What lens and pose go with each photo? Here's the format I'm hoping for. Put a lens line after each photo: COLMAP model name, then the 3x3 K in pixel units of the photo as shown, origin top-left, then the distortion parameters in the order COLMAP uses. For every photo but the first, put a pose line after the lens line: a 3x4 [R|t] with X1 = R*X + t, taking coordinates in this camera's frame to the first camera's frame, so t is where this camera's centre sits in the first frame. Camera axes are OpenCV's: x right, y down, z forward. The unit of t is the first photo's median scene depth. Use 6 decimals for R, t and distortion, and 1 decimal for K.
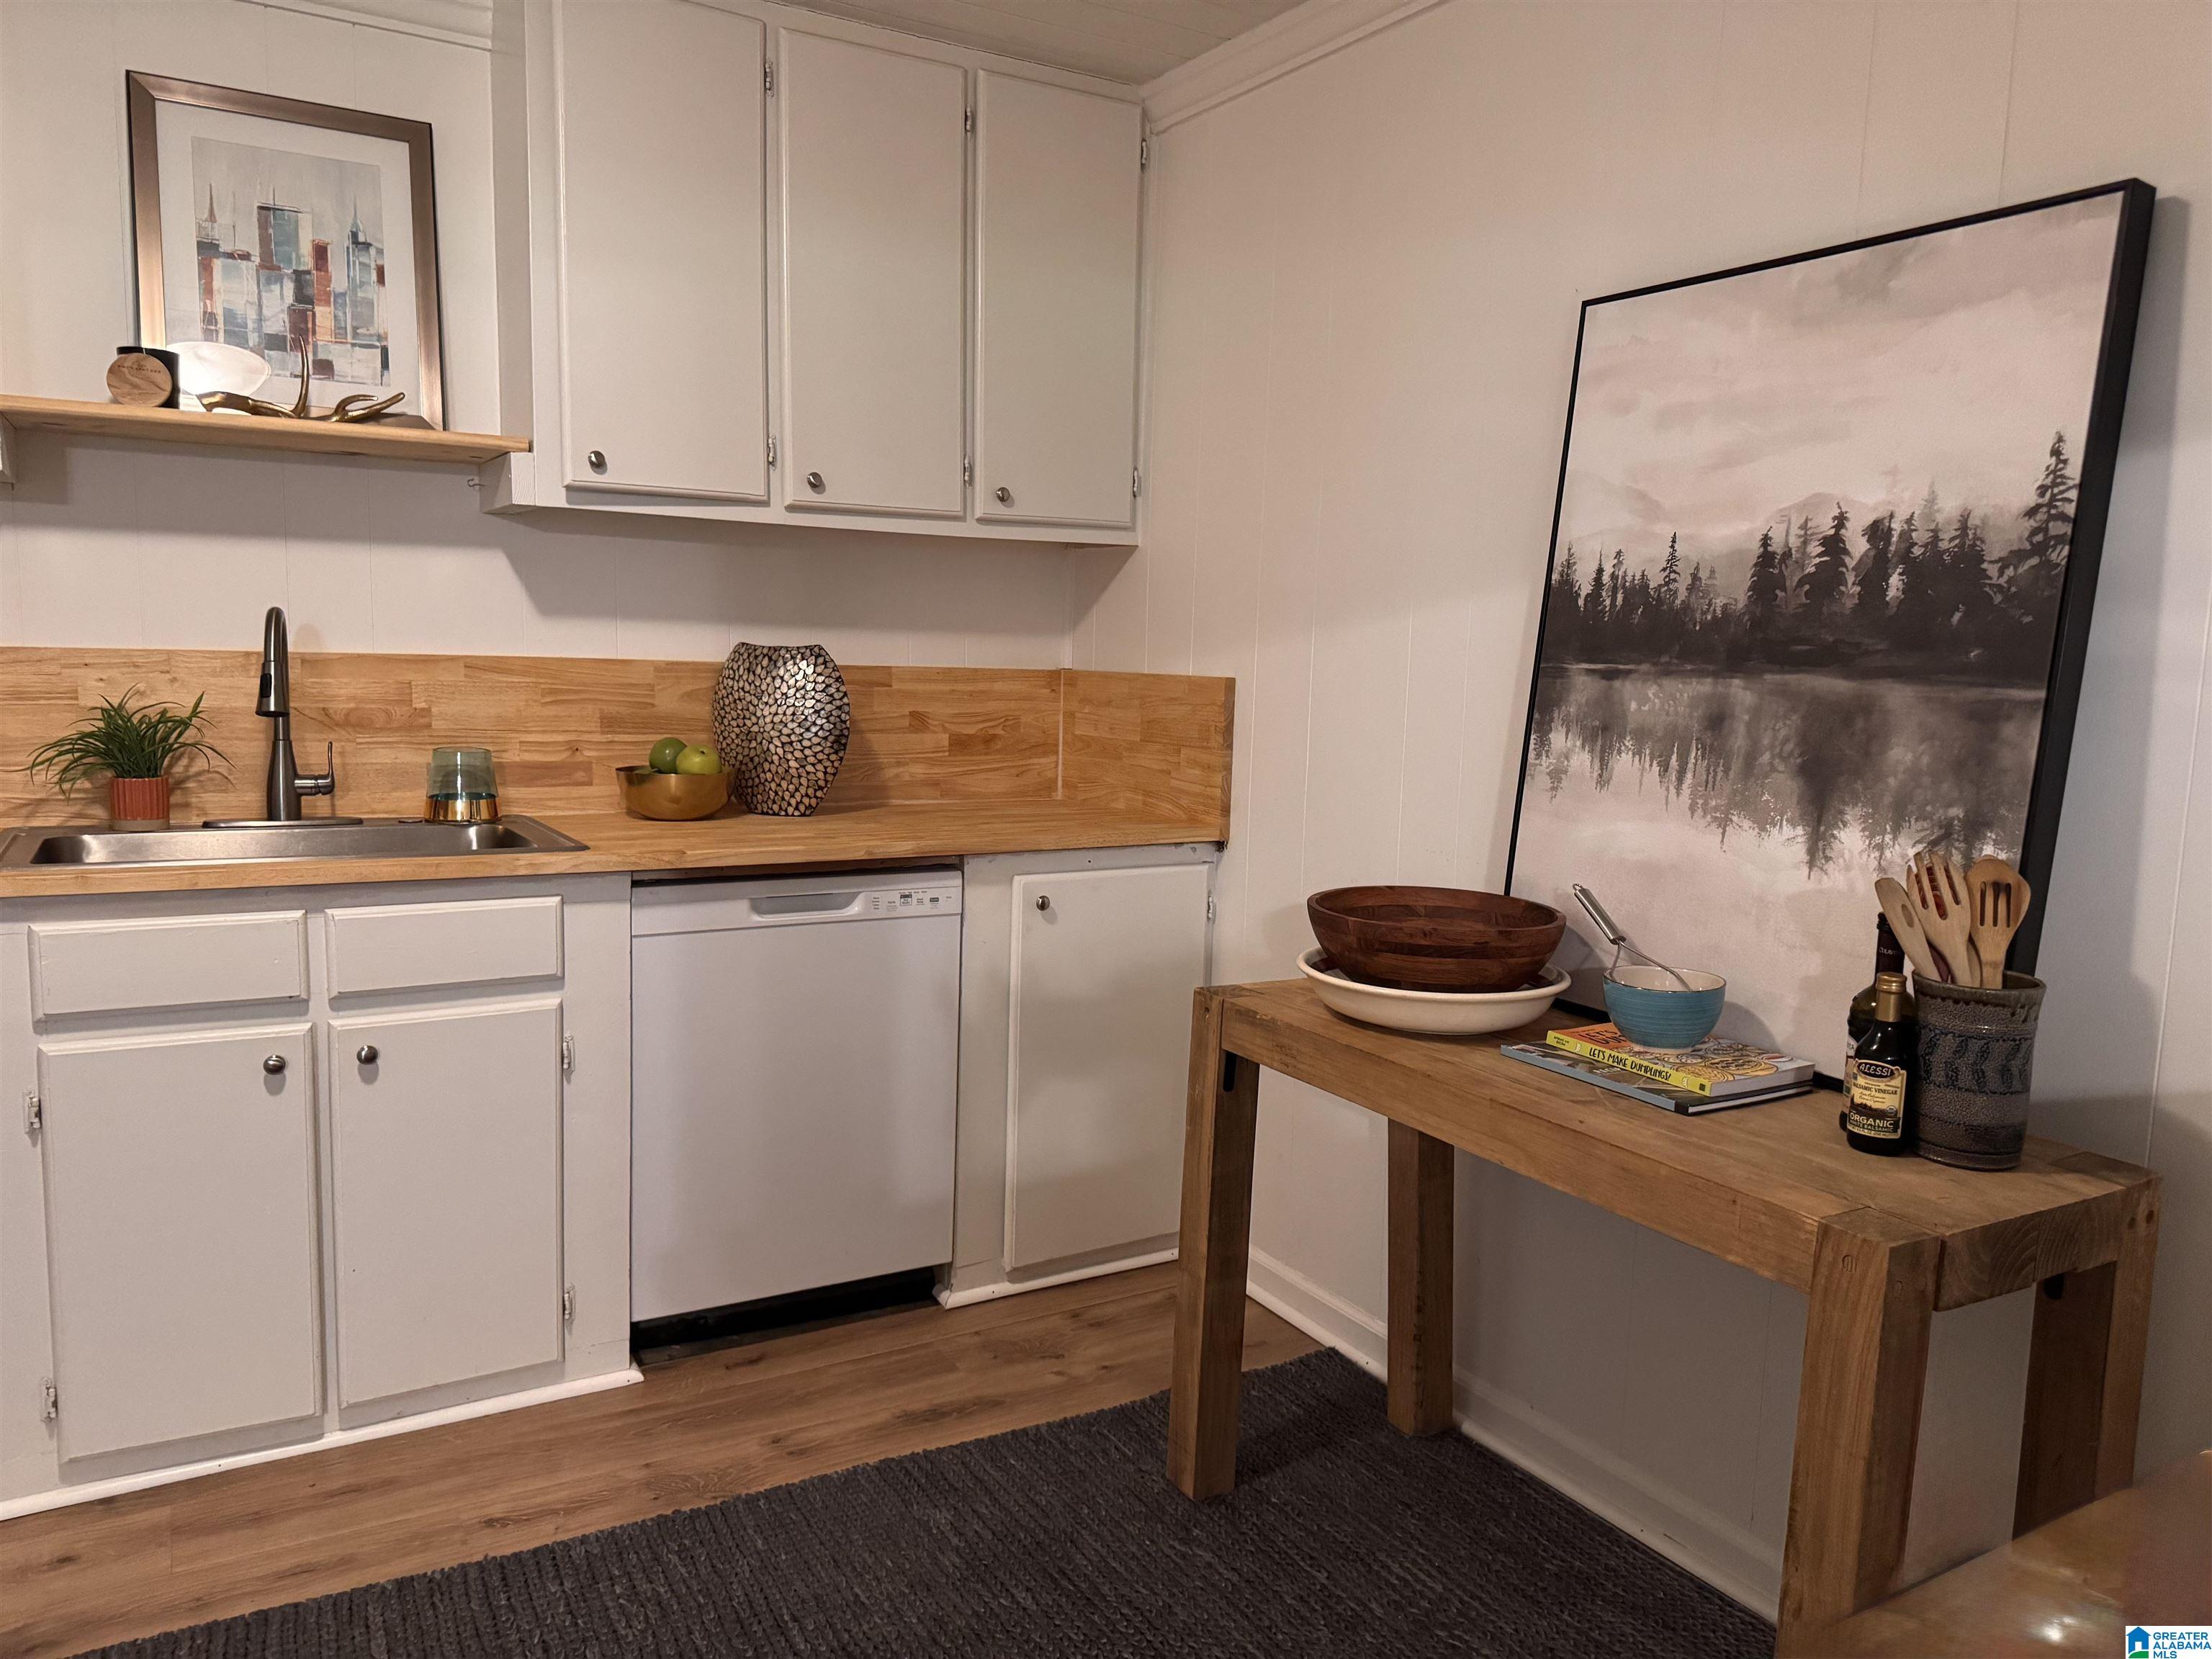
lens RADIAL K [[1575.4, 0, 1106.0], [0, 1575.4, 829.5], [0, 0, 1]] dist [0.128313, -0.211170]
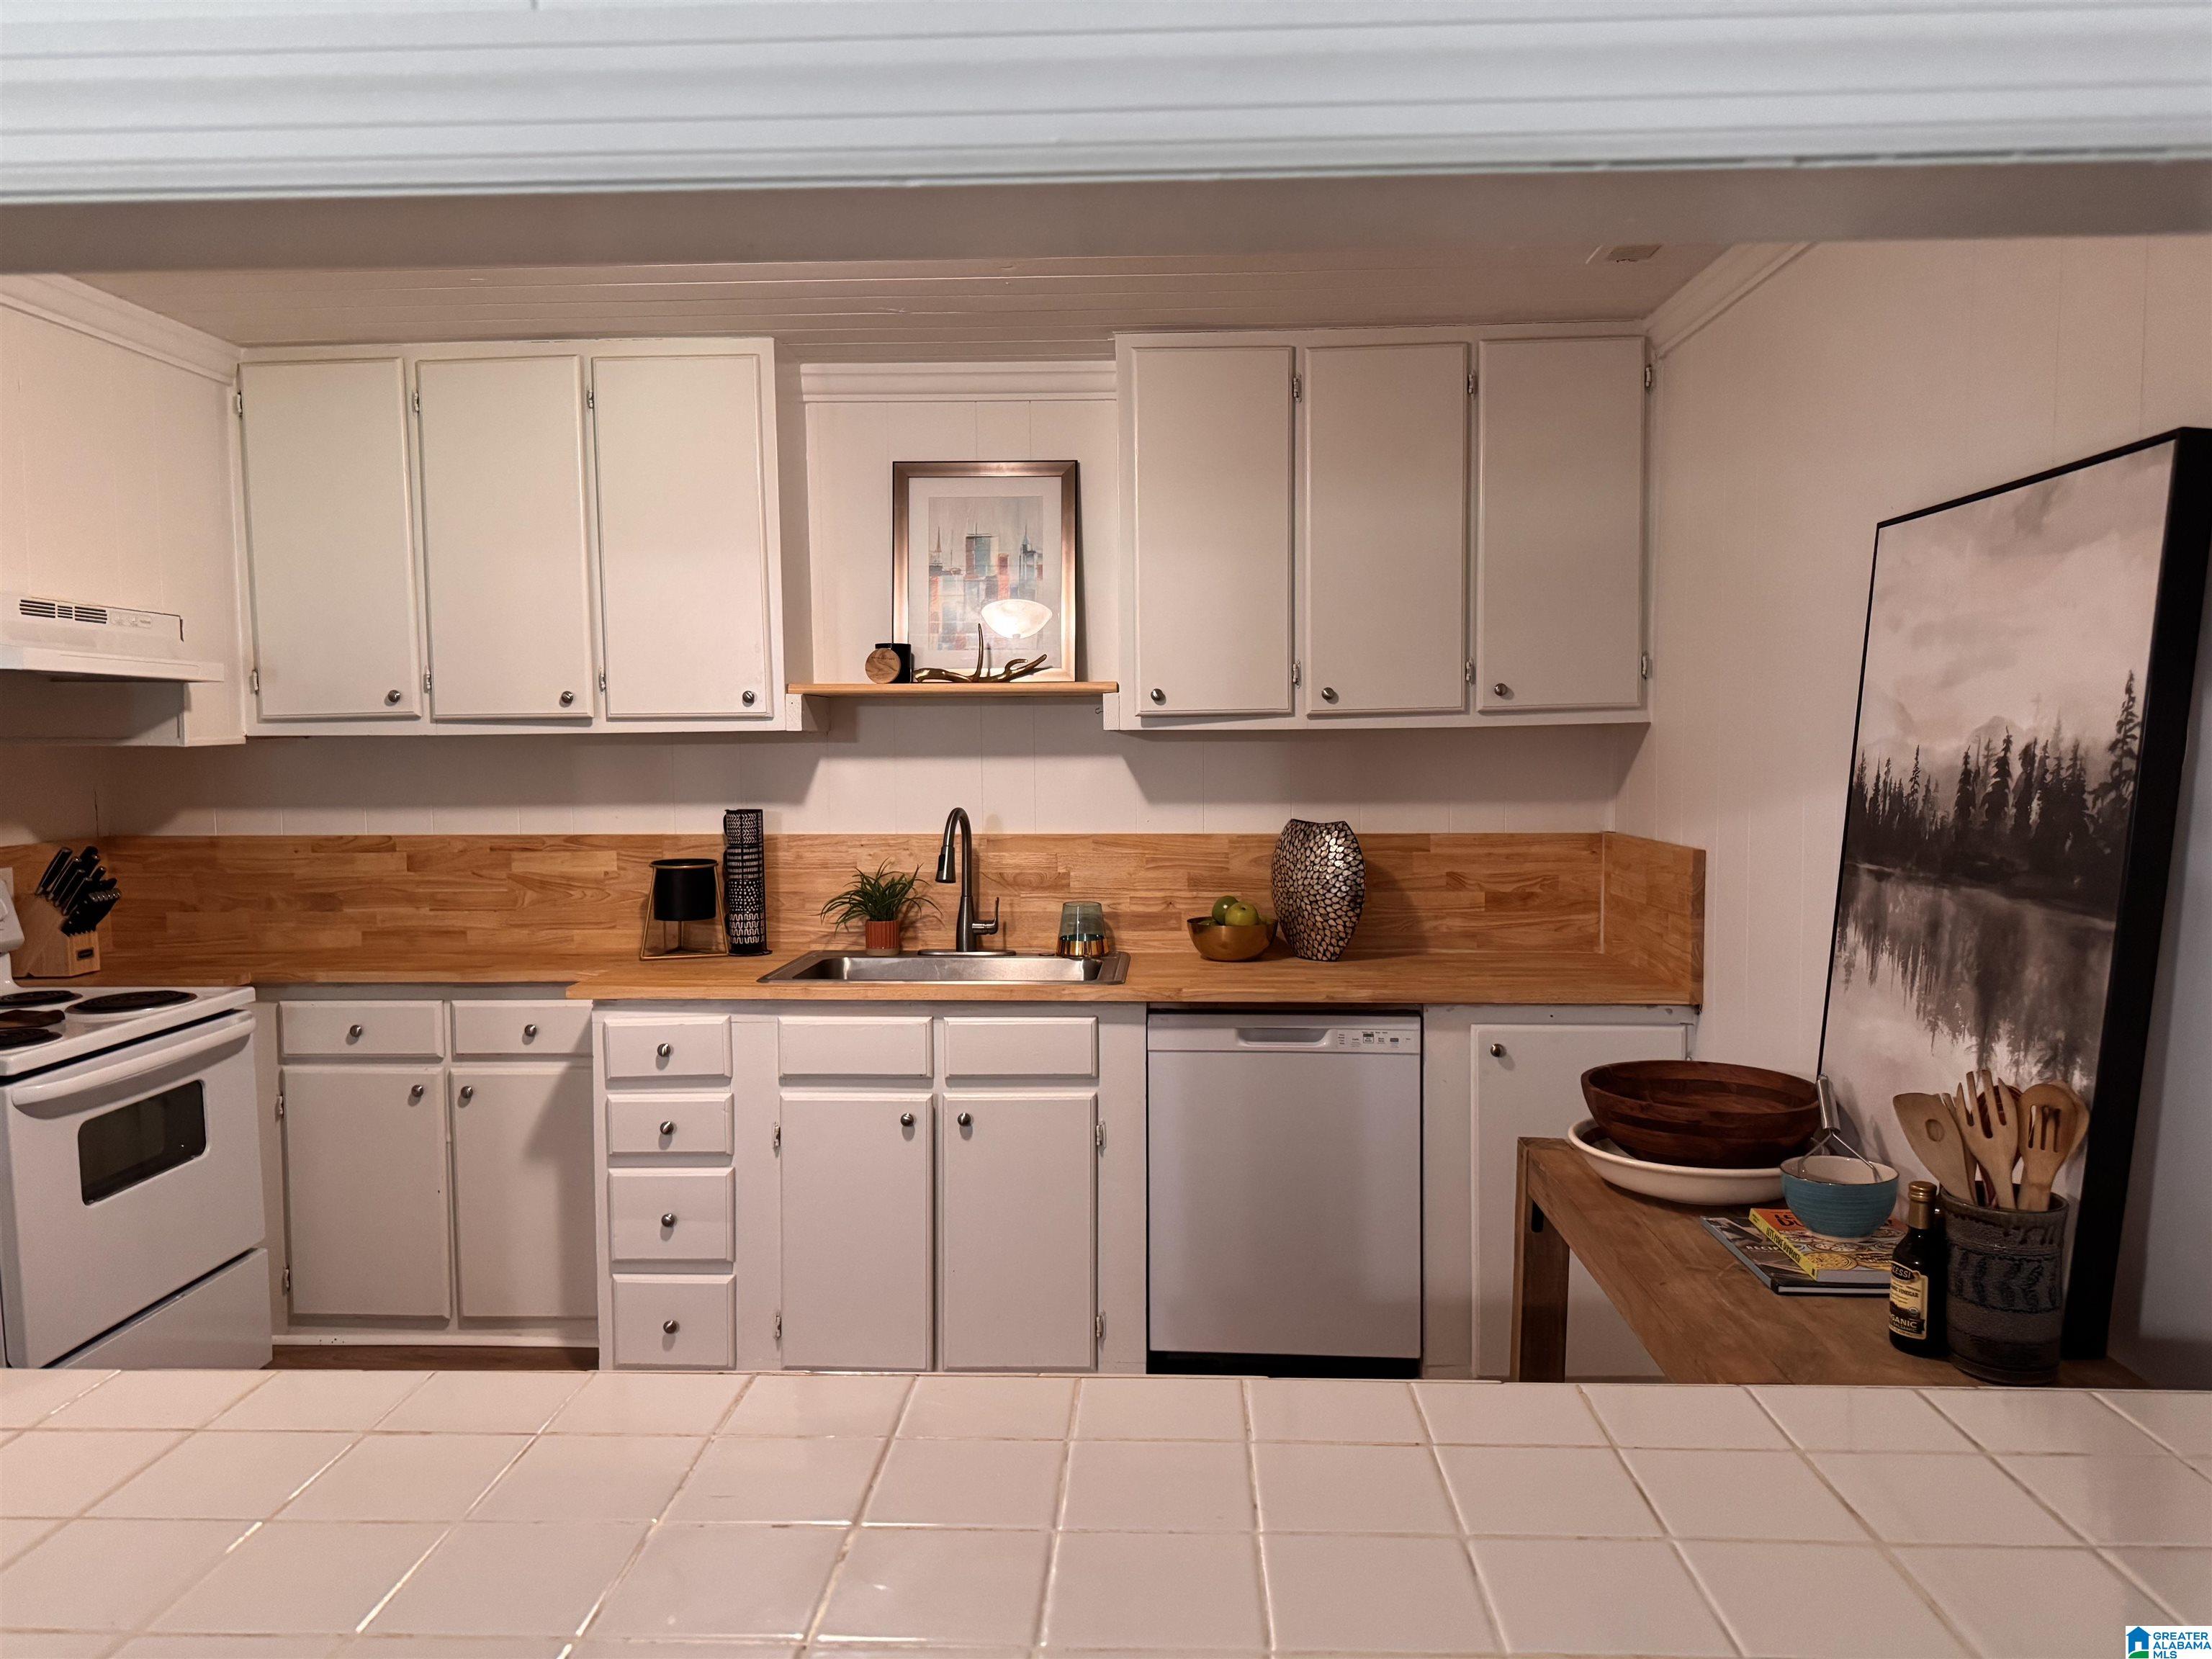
lens RADIAL K [[1575.4, 0, 1106.0], [0, 1575.4, 829.5], [0, 0, 1]] dist [0.128313, -0.211170]
pose [[0.834370, -0.000914, -0.551204, 0.409853], [-0.035483, 0.997835, -0.055366, -0.044335], [0.550061, 0.065755, 0.832532, -0.138472]]
